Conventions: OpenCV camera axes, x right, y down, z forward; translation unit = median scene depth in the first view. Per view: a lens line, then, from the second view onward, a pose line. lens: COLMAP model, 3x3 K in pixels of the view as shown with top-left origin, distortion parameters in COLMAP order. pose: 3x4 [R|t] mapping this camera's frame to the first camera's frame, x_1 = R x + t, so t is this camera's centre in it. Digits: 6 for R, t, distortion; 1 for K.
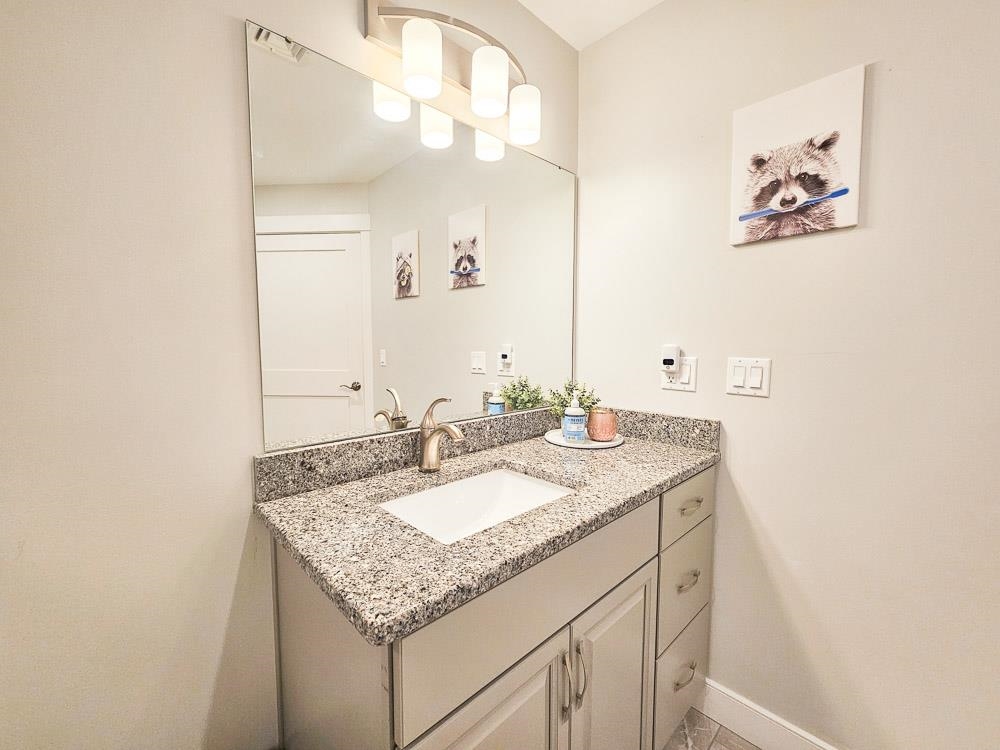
lens RADIAL K [[411.8, 0, 500.3], [0, 411.8, 376.6], [0, 0, 1]] dist [-0.000575, 0.000191]
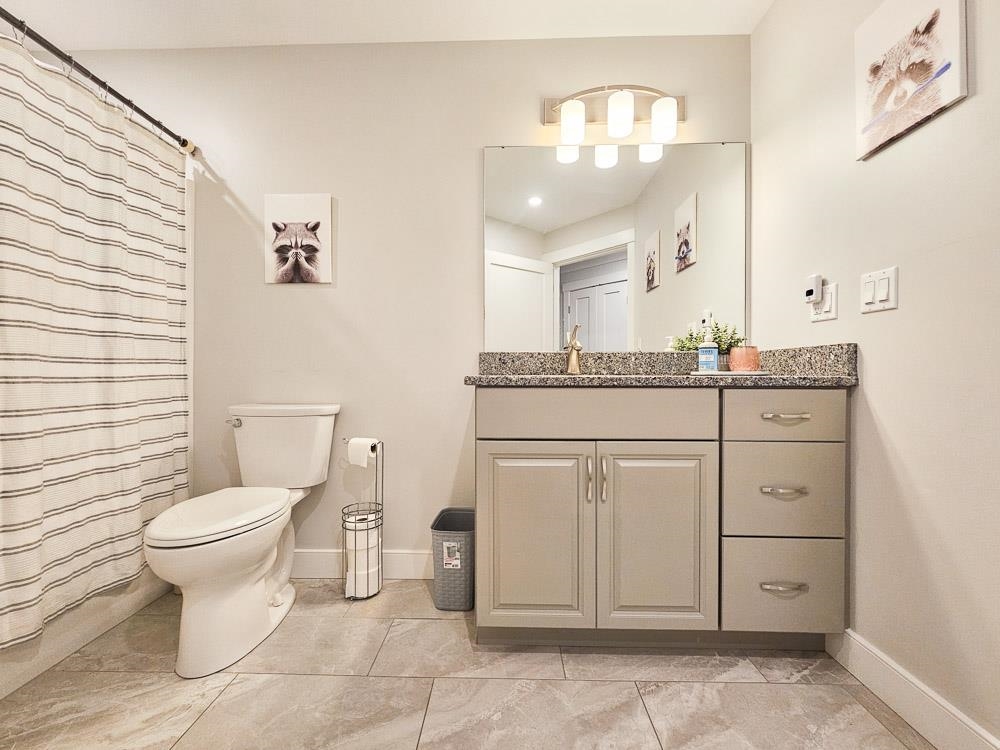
lens RADIAL K [[419.3, 0, 499.4], [0, 419.3, 375.0], [0, 0, 1]] dist [-0.000819, 0.000114]
pose [[0.702141, 0.004378, -0.712024, 0.675443], [-0.056436, 0.997177, -0.049521, 0.286927], [0.709798, 0.074954, 0.700407, -0.265115]]
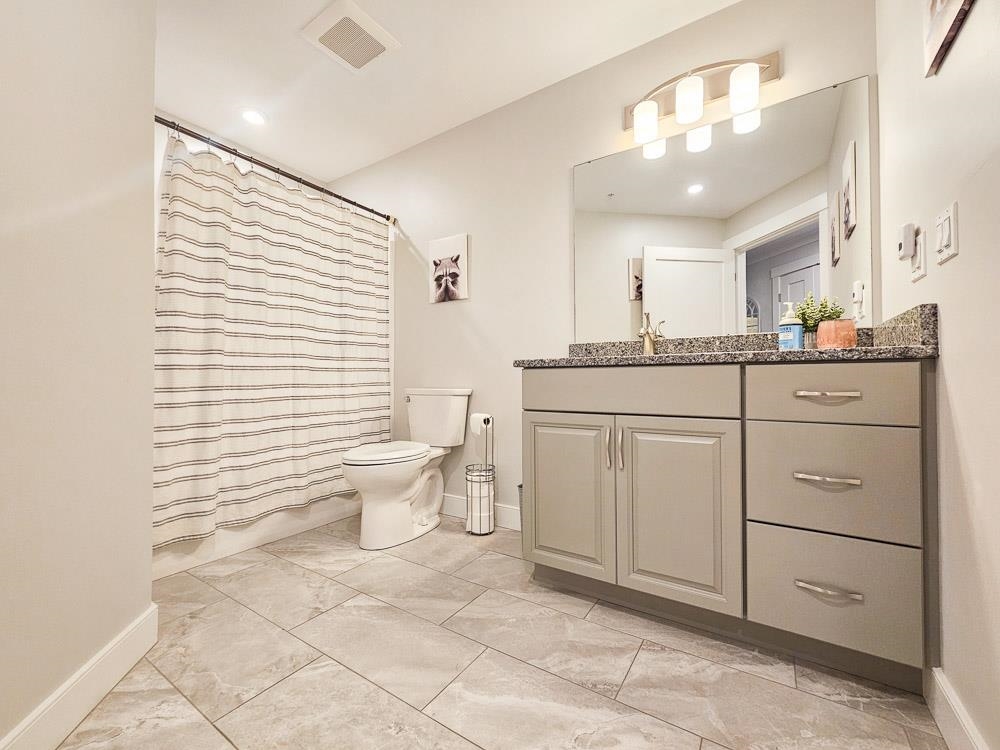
lens RADIAL K [[411.8, 0, 500.3], [0, 411.8, 376.6], [0, 0, 1]] dist [-0.000575, 0.000191]
pose [[0.222818, -0.008981, -0.974819, 1.140396], [-0.072209, 0.997059, -0.025691, 0.331957], [0.972182, 0.076115, 0.221514, 0.076672]]
